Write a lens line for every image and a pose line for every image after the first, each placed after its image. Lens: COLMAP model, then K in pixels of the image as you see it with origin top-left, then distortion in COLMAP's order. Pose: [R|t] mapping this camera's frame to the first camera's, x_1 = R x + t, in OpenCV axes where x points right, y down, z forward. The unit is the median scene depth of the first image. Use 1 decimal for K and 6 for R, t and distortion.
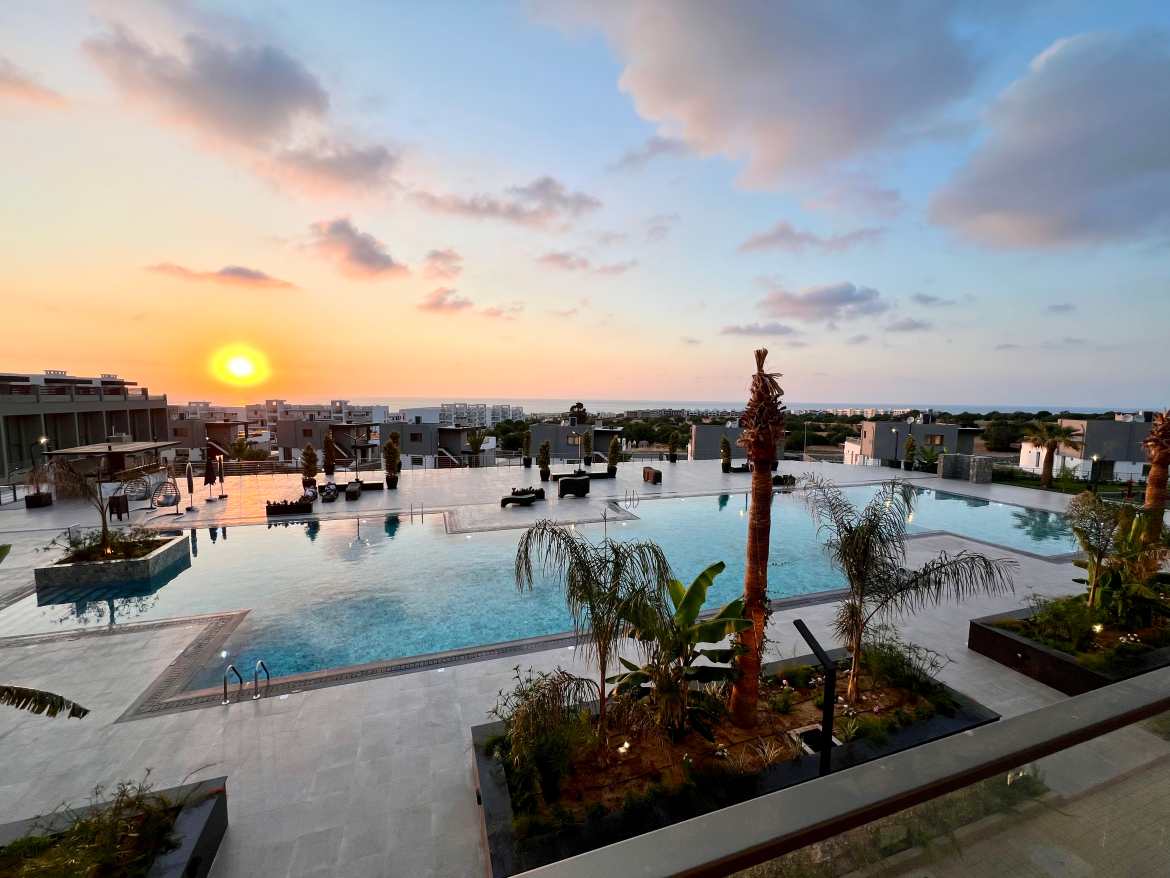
lens RADIAL K [[468.8, 0, 584.1], [0, 468.8, 439.1], [0, 0, 1]] dist [-0.000882, 0.000010]
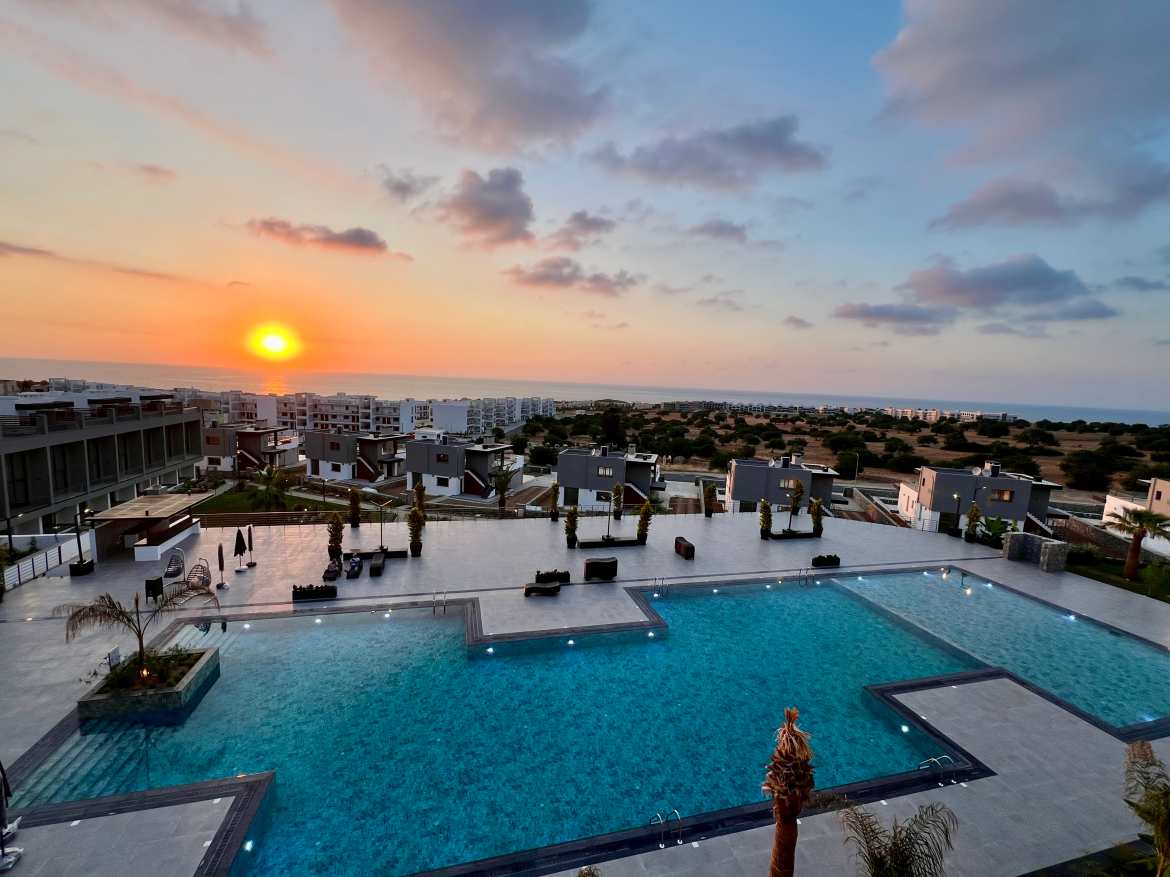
lens RADIAL K [[494.4, 0, 584.4], [0, 494.4, 439.0], [0, 0, 1]] dist [-0.002275, 0.000599]
pose [[0.996983, 0.041707, -0.065471, -0.000057], [-0.039849, 0.998772, 0.029434, -0.133652], [0.066618, -0.026736, 0.997420, -0.002132]]
